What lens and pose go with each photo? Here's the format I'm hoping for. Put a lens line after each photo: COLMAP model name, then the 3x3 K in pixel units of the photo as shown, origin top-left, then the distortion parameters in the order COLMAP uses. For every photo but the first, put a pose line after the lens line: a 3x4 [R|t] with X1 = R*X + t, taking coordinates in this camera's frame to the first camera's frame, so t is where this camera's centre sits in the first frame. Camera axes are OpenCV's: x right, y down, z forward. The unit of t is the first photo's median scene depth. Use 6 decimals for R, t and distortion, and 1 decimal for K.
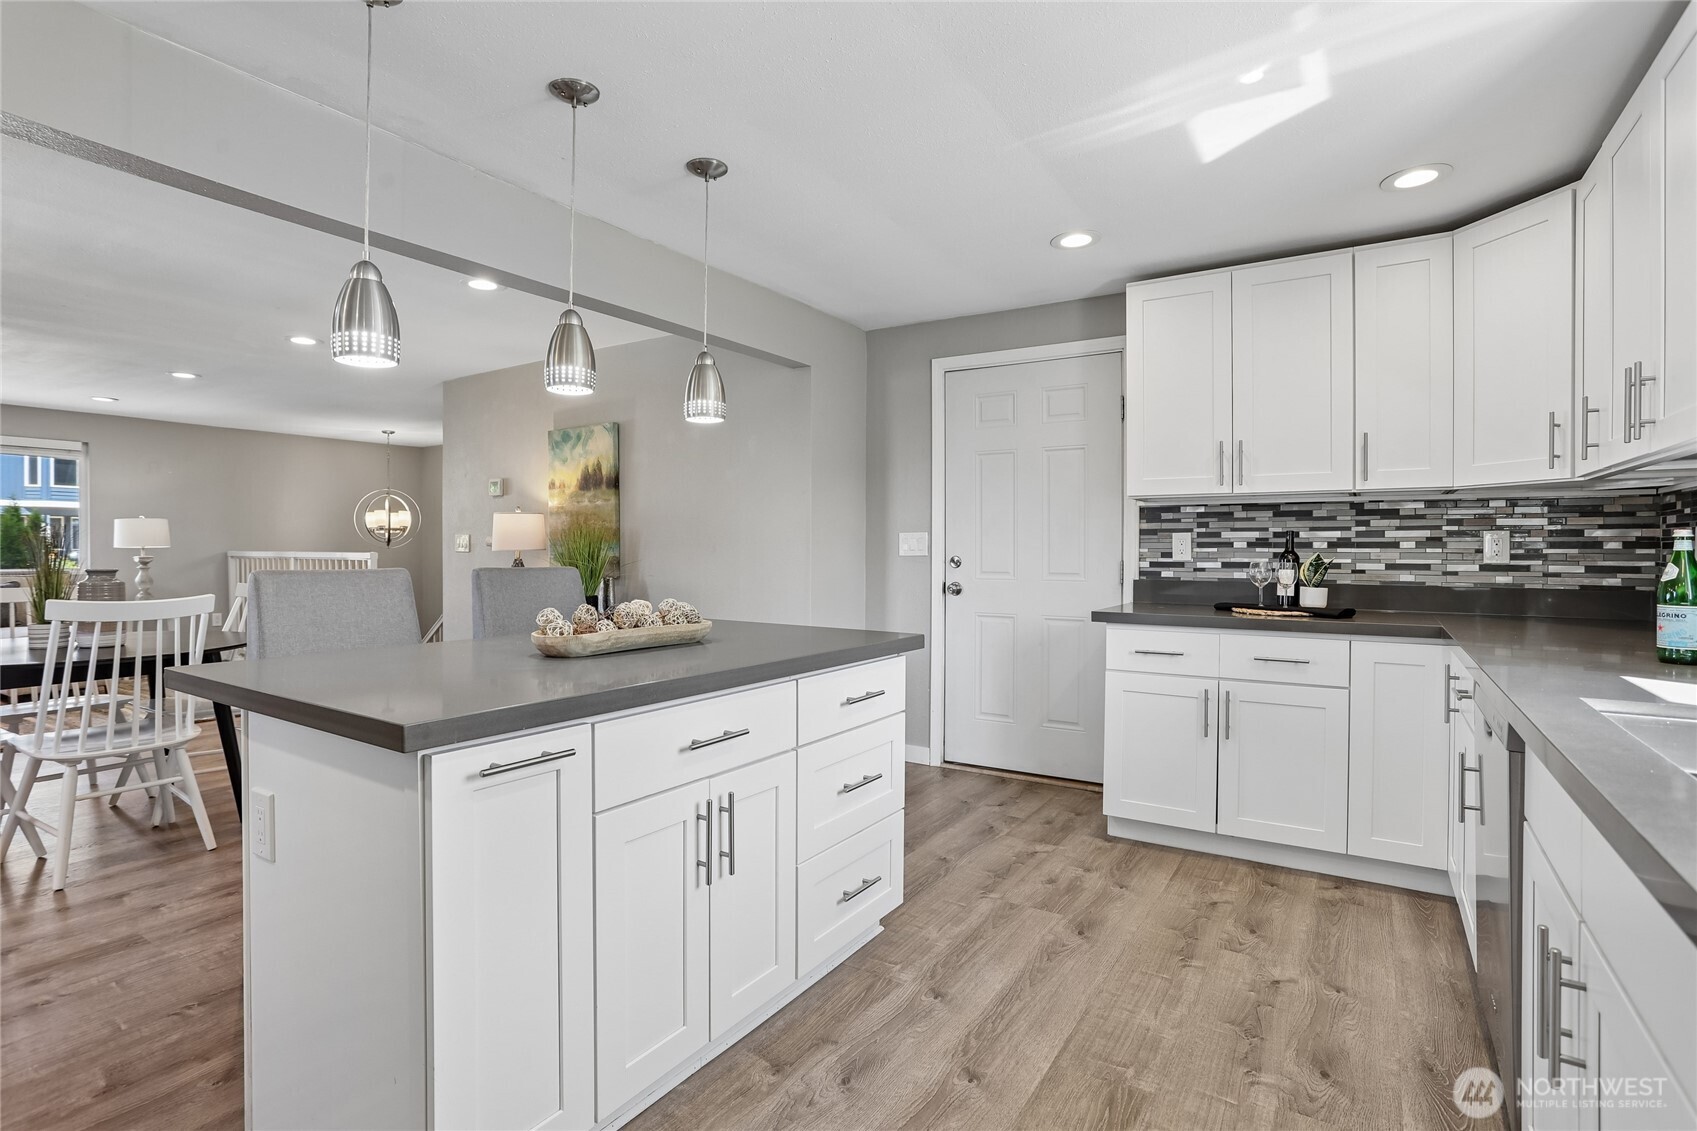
lens RADIAL K [[826.9, 0, 856.0], [0, 826.9, 554.8], [0, 0, 1]] dist [-0.021271, 0.001610]
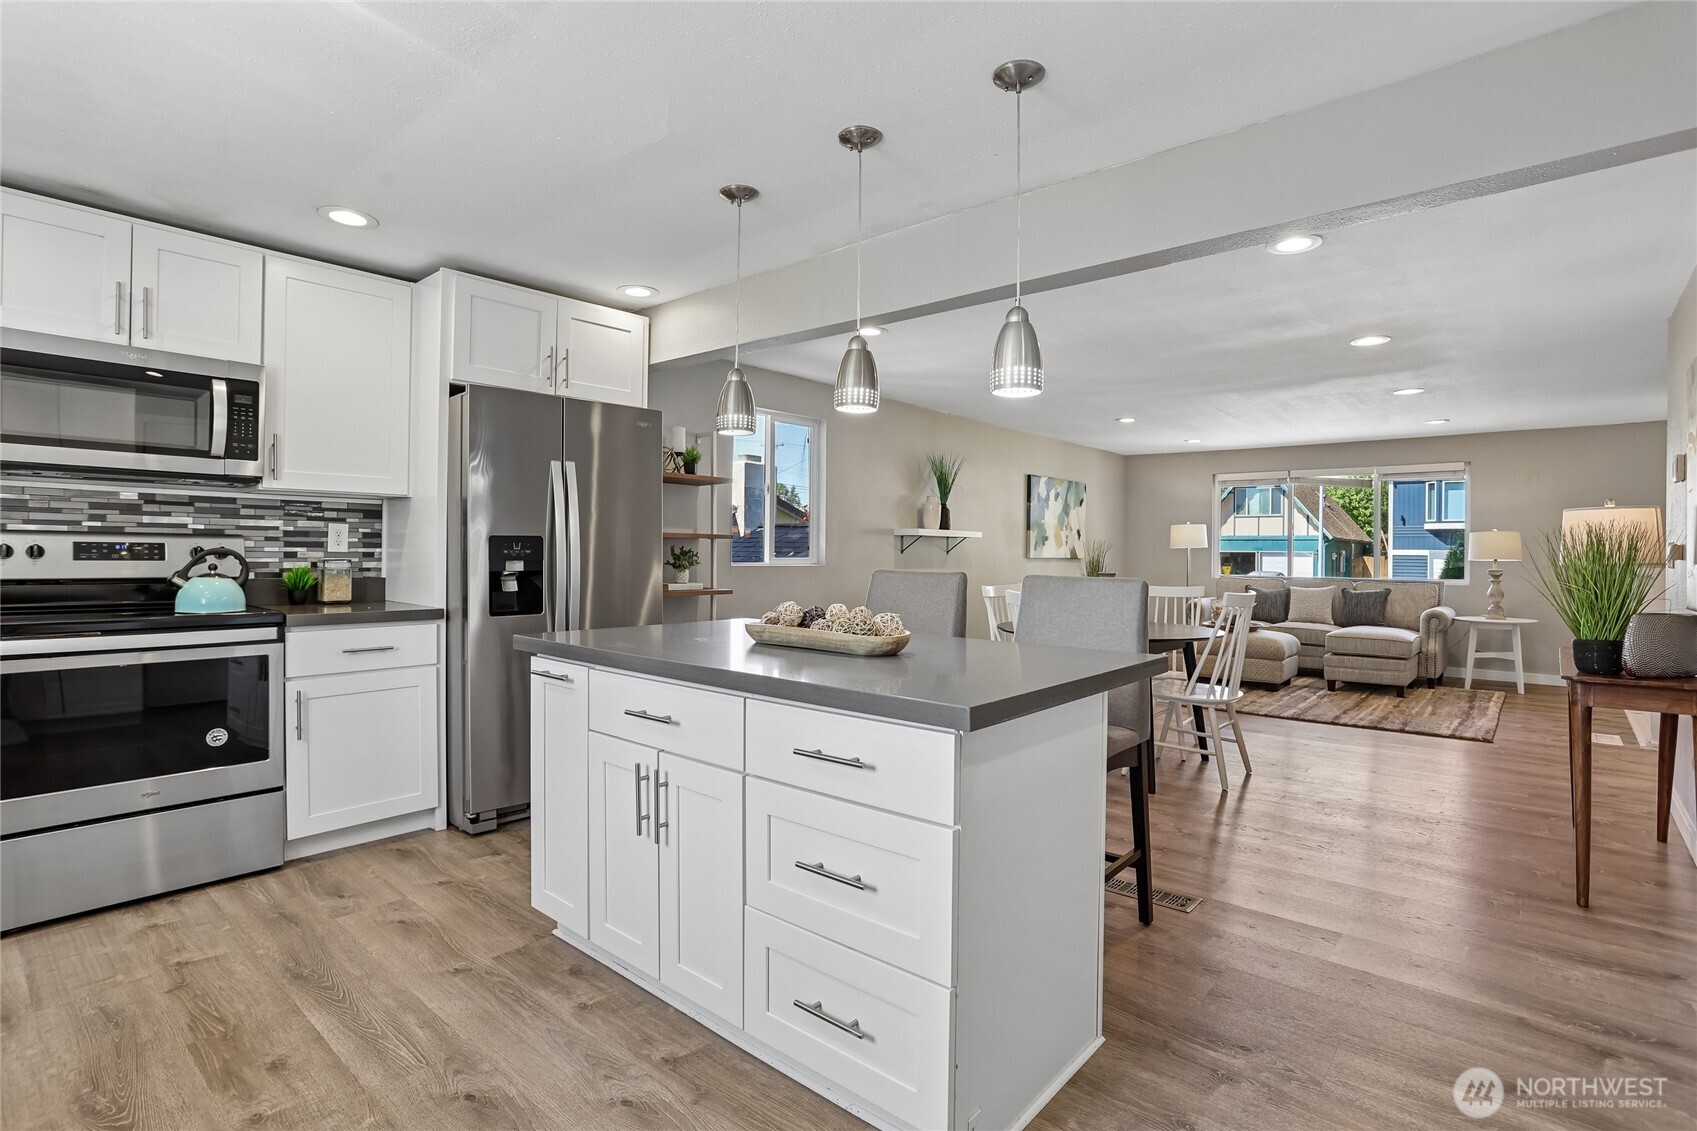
lens RADIAL K [[826.9, 0, 845.7], [0, 826.9, 560.7], [0, 0, 1]] dist [-0.021271, 0.001610]
pose [[-0.145662, 0.006155, -0.989315, 0.435728], [-0.019290, 0.999773, 0.009060, -0.004756], [0.989146, 0.020403, -0.145510, 0.670367]]
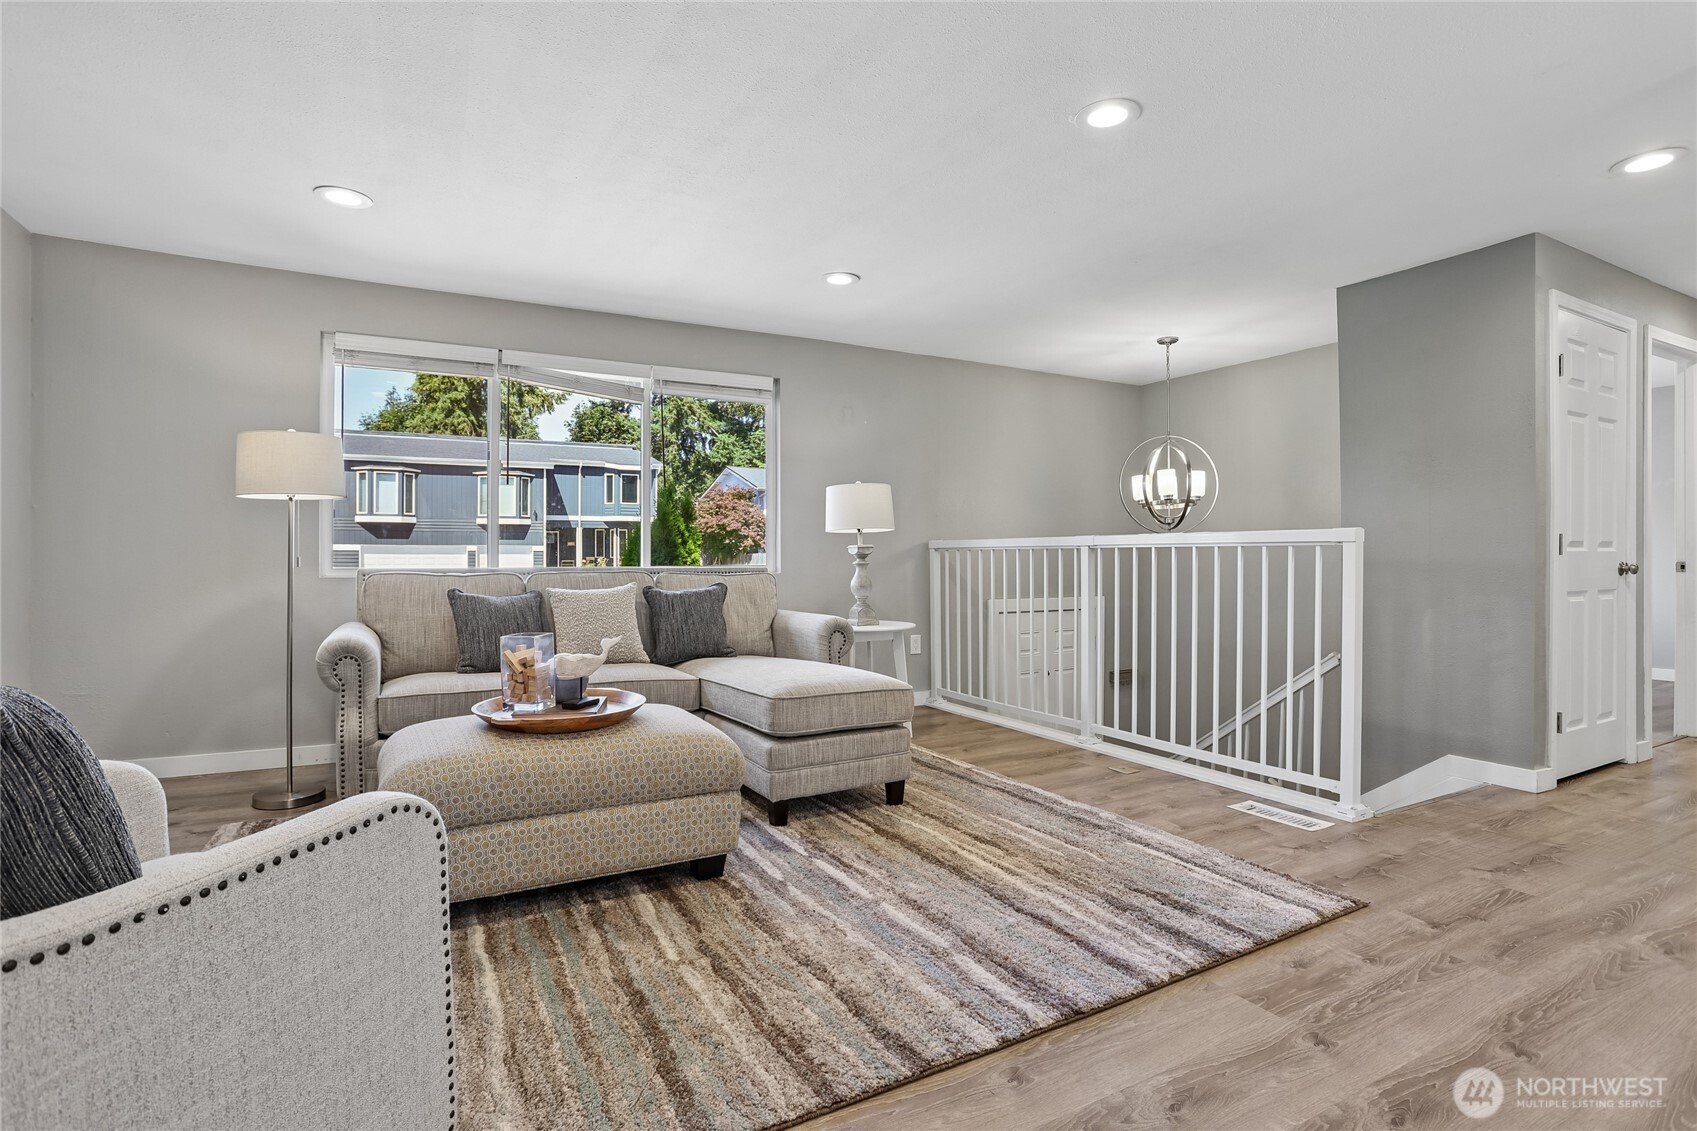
lens RADIAL K [[816.2, 0, 845.4], [0, 816.2, 559.2], [0, 0, 1]] dist [-0.018187, 0.001624]
pose [[0.879244, -0.004455, -0.476351, -1.095282], [0.002812, 0.999987, -0.004162, 0.028014], [0.476363, 0.002320, 0.879246, 0.819773]]
